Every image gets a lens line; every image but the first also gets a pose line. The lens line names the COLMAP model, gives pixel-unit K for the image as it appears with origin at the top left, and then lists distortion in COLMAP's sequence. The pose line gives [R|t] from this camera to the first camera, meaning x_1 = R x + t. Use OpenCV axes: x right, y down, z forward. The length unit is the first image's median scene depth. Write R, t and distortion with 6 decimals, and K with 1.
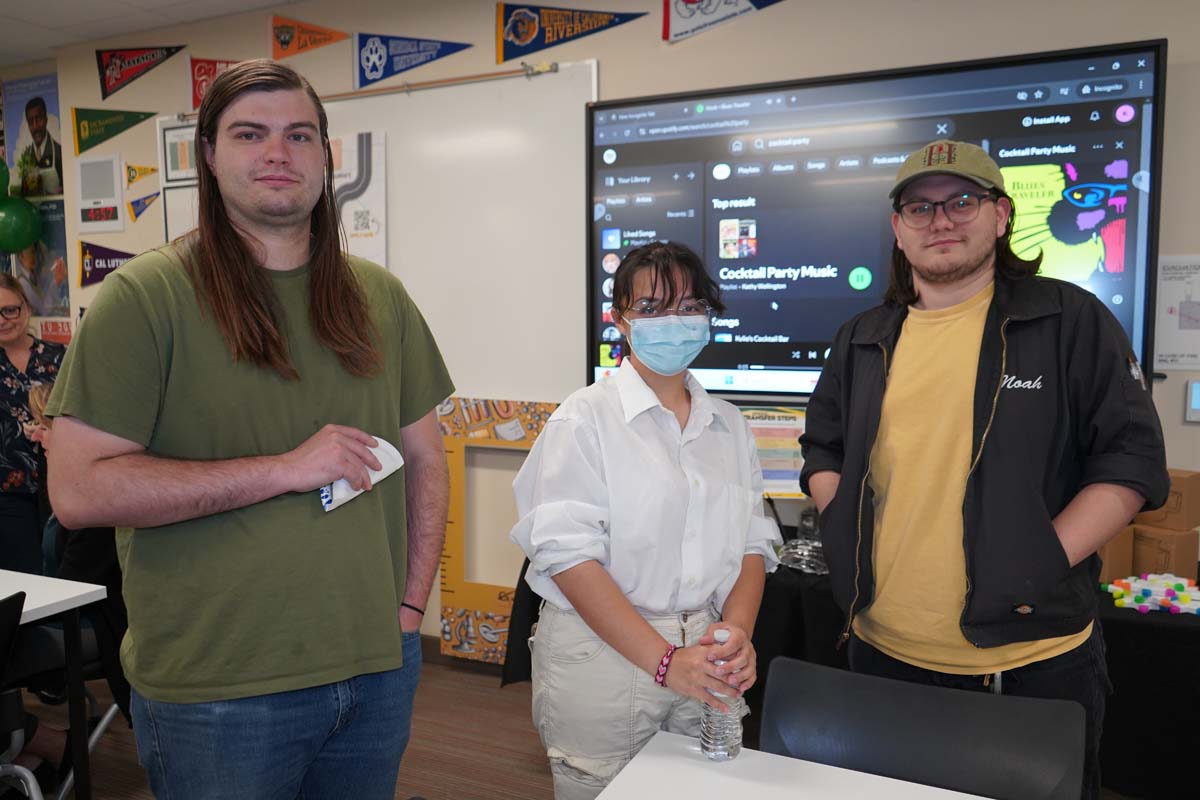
lens RADIAL K [[977.8, 0, 599.1], [0, 977.8, 405.5], [0, 0, 1]] dist [-0.018738, -0.010289]
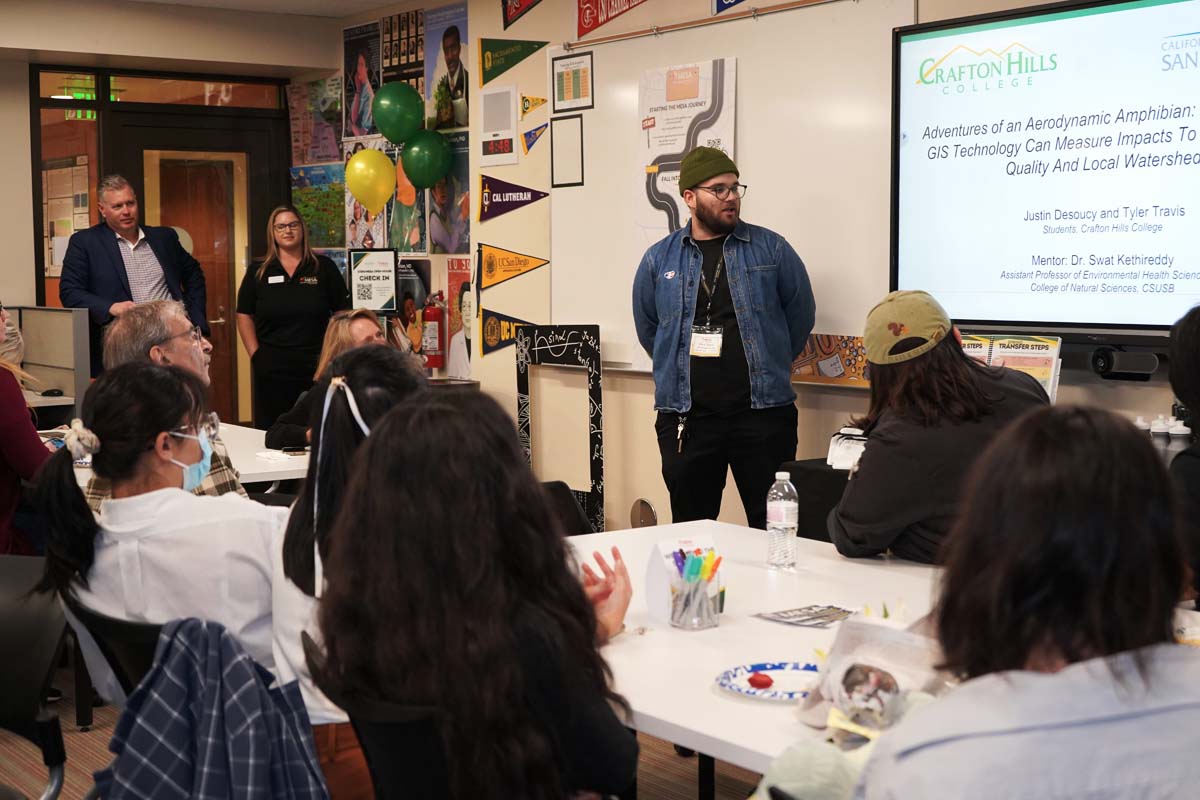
lens RADIAL K [[1736.1, 0, 600.1], [0, 1736.1, 399.1], [0, 0, 1]] dist [-0.112414, 0.000000]
pose [[0.880988, 0.034946, -0.471845, 0.395600], [-0.043399, 0.999033, -0.007040, 0.061376], [0.471143, 0.026680, 0.881653, -0.461865]]
